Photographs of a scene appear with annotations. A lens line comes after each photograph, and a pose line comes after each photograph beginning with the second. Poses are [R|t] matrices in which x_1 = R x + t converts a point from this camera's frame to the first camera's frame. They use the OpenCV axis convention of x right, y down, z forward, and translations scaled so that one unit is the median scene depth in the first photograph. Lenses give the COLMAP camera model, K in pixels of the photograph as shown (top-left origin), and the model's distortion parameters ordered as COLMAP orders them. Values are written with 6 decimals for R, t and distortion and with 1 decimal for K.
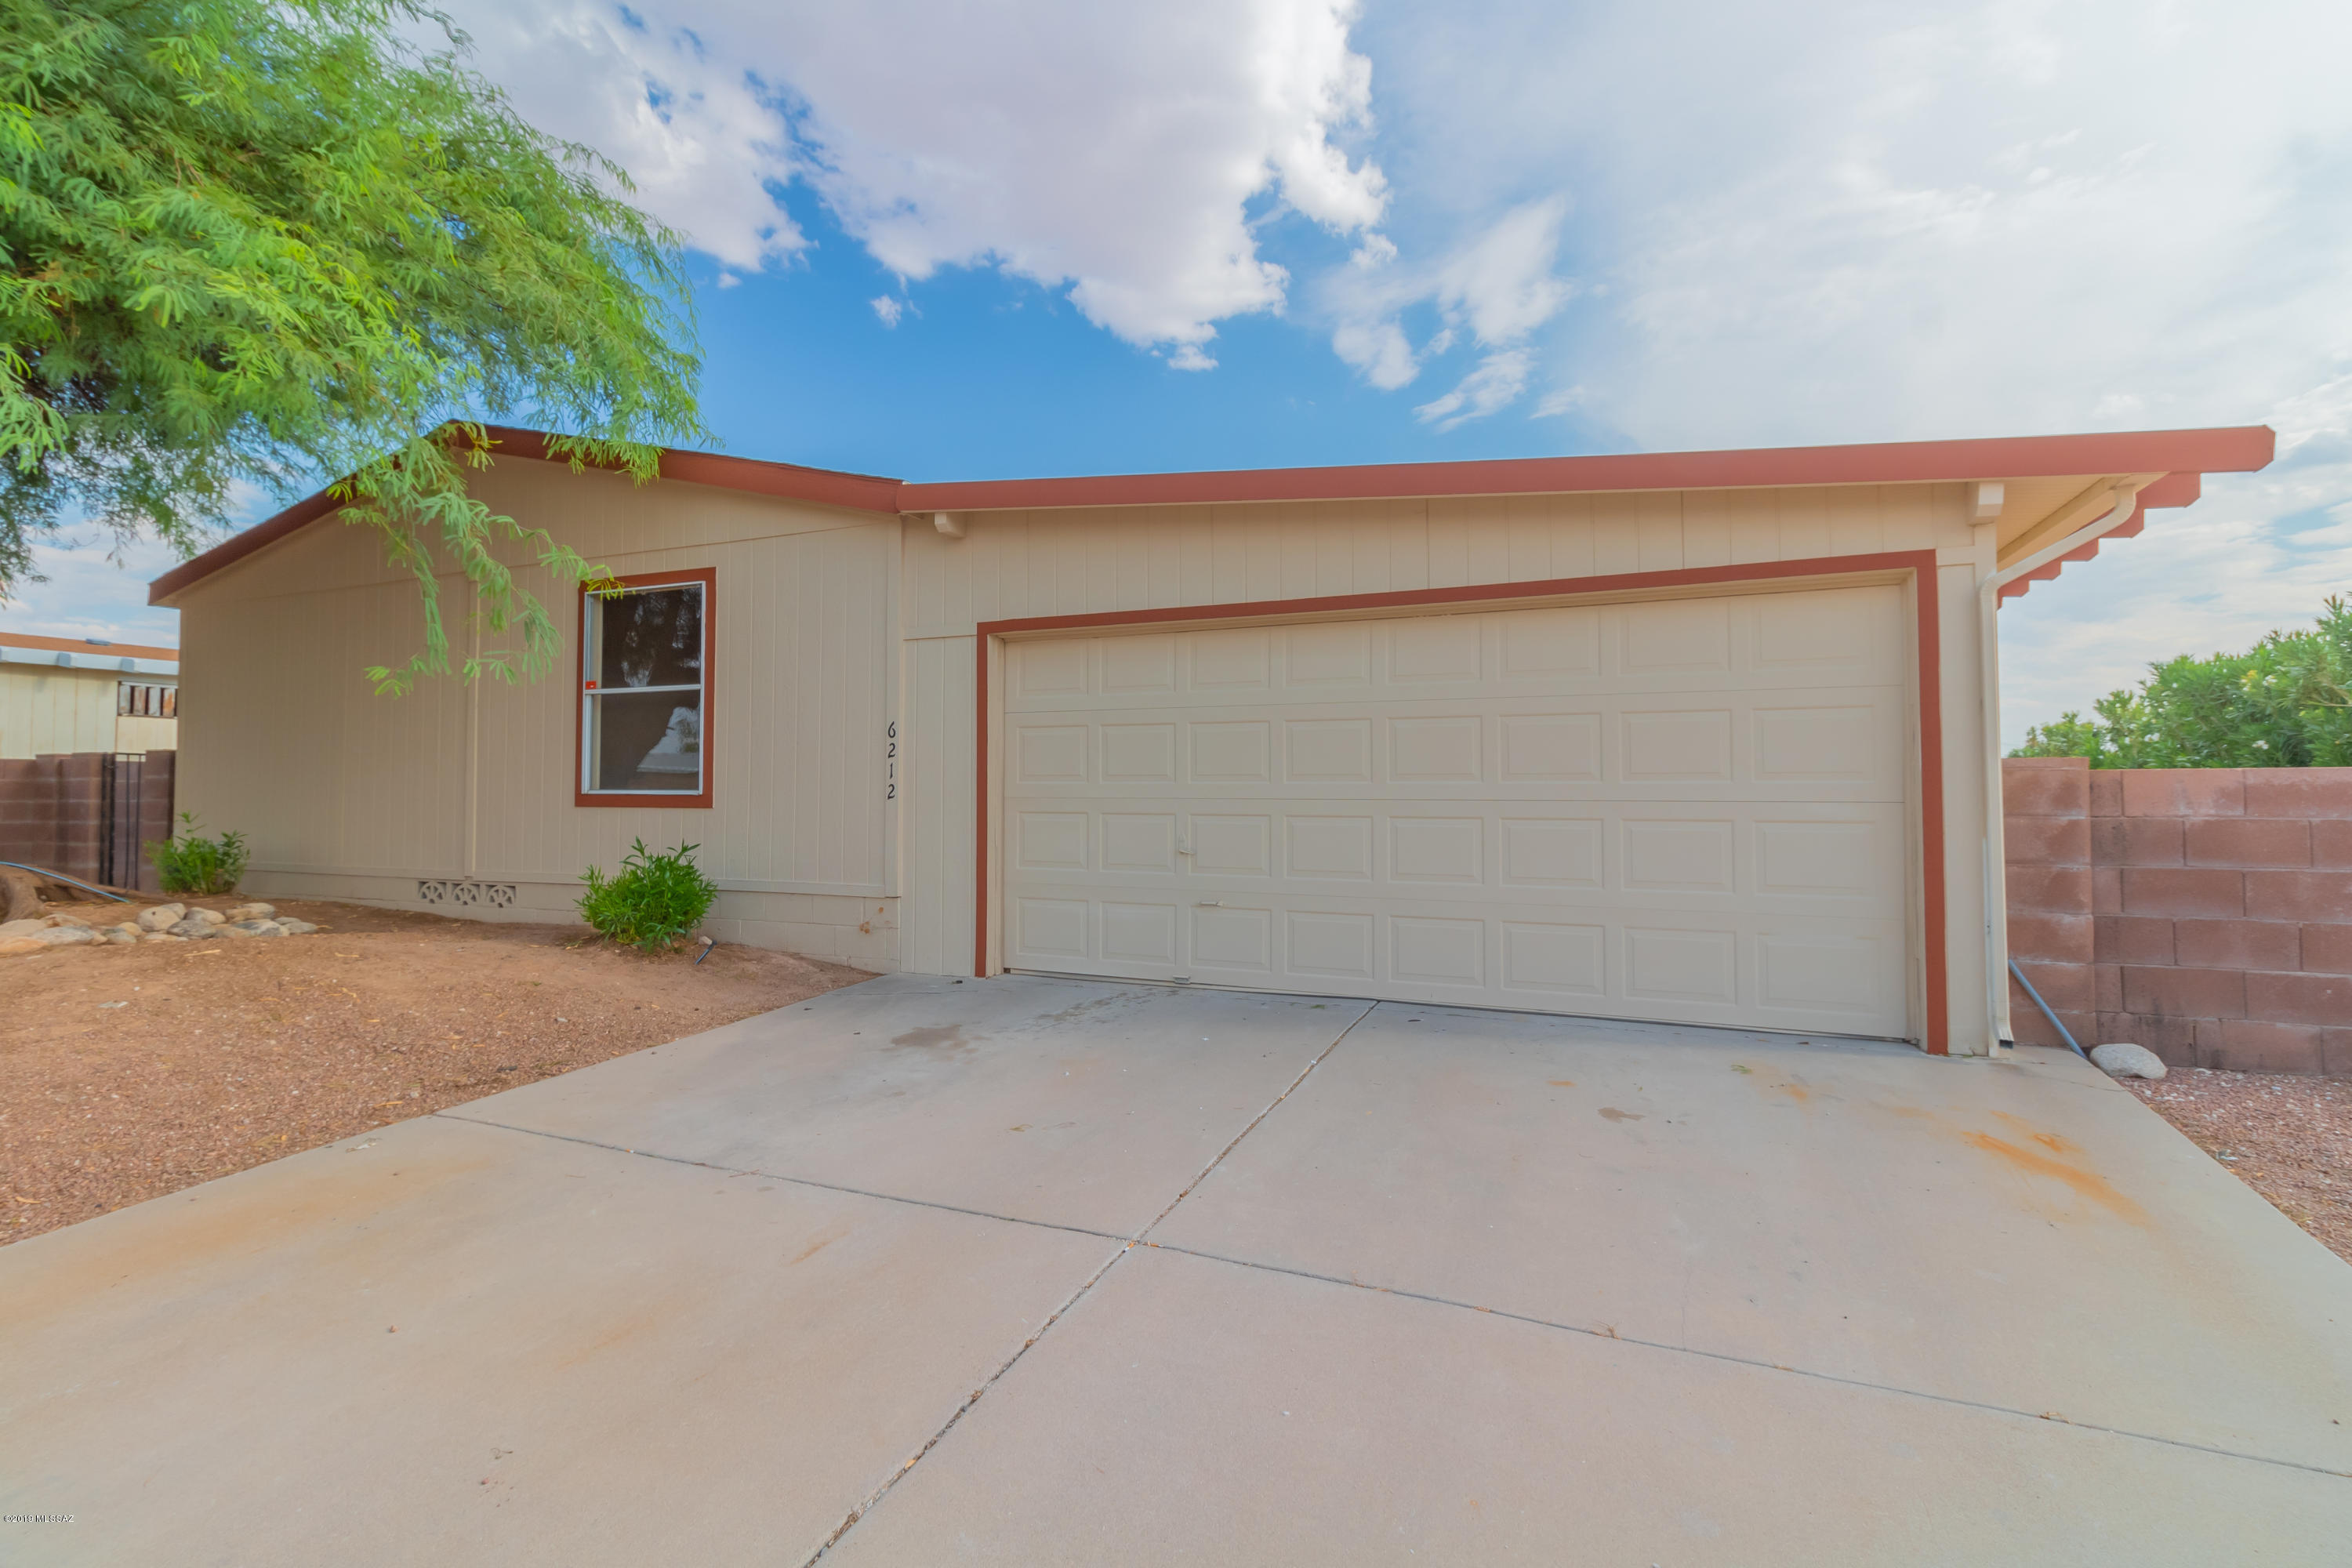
lens RADIAL K [[1076.5, 0, 1176.2], [0, 1076.5, 752.4], [0, 0, 1]] dist [0.000758, 0.000132]
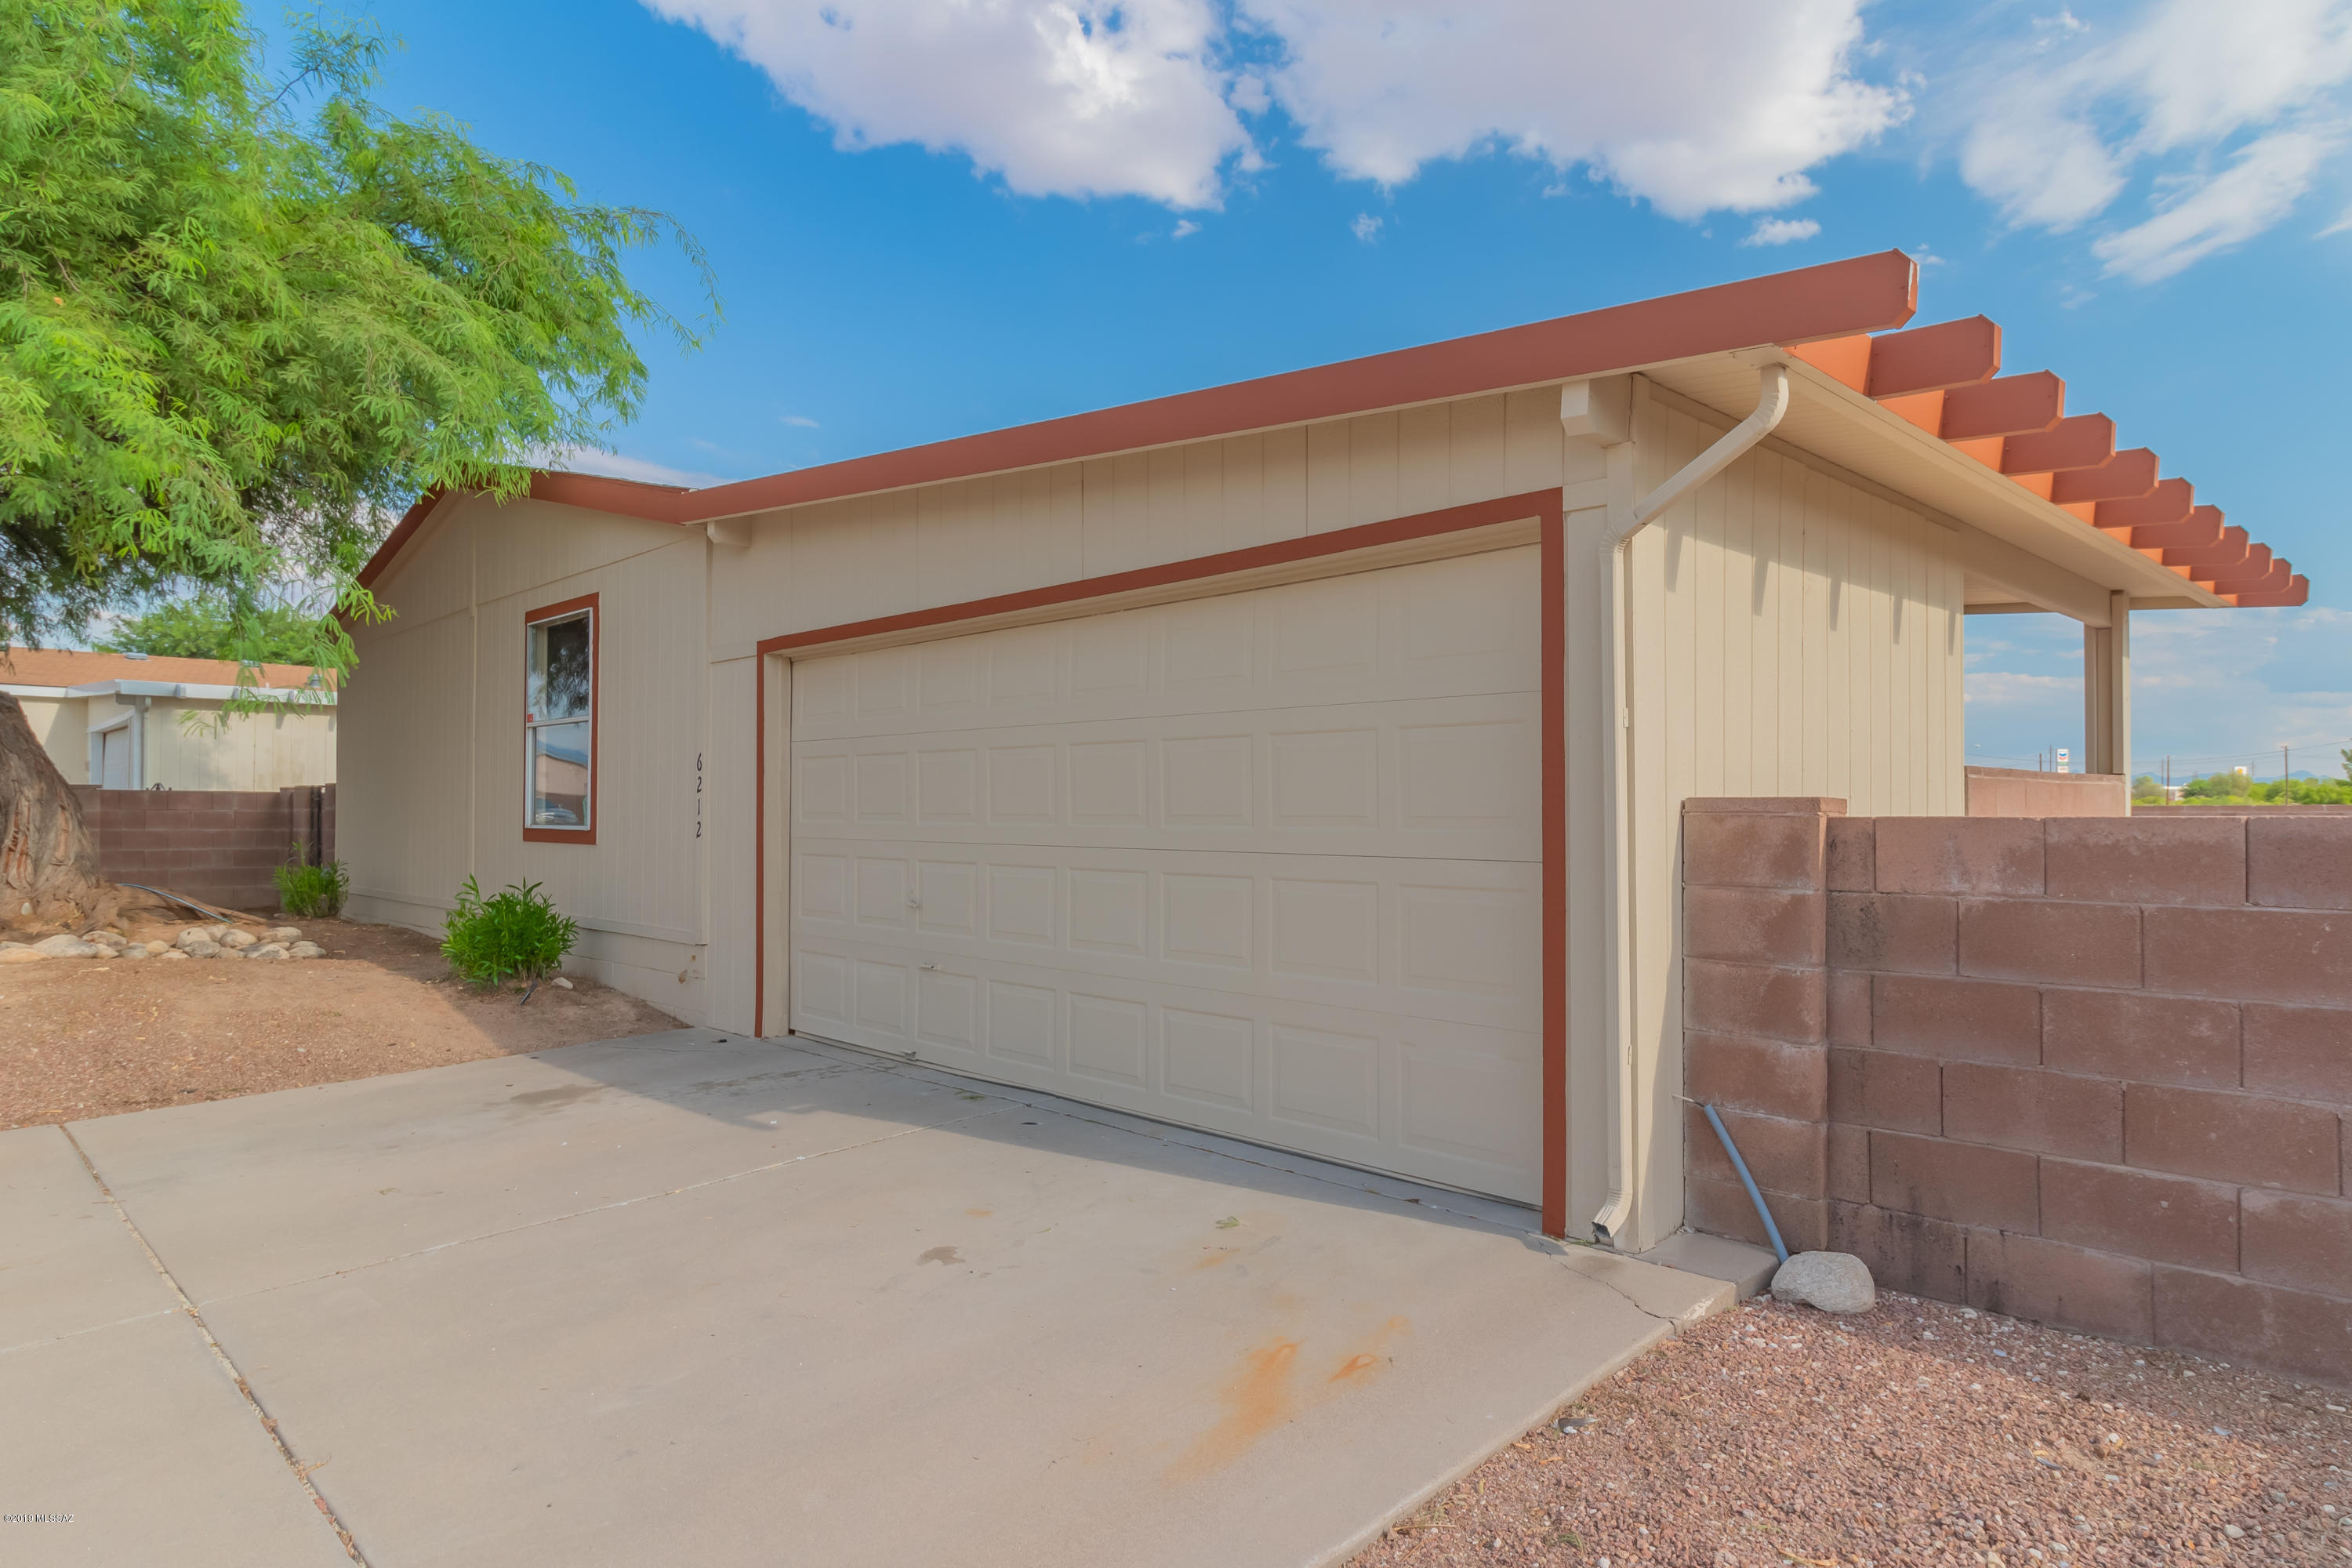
lens RADIAL K [[1375.3, 0, 1174.7], [0, 1375.3, 811.4], [0, 0, 1]] dist [0.004103, 0.001747]
pose [[0.922600, 0.005308, -0.385720, 0.806940], [0.004222, 0.999706, 0.023857, -0.007820], [0.385734, -0.023639, 0.922307, 0.110326]]
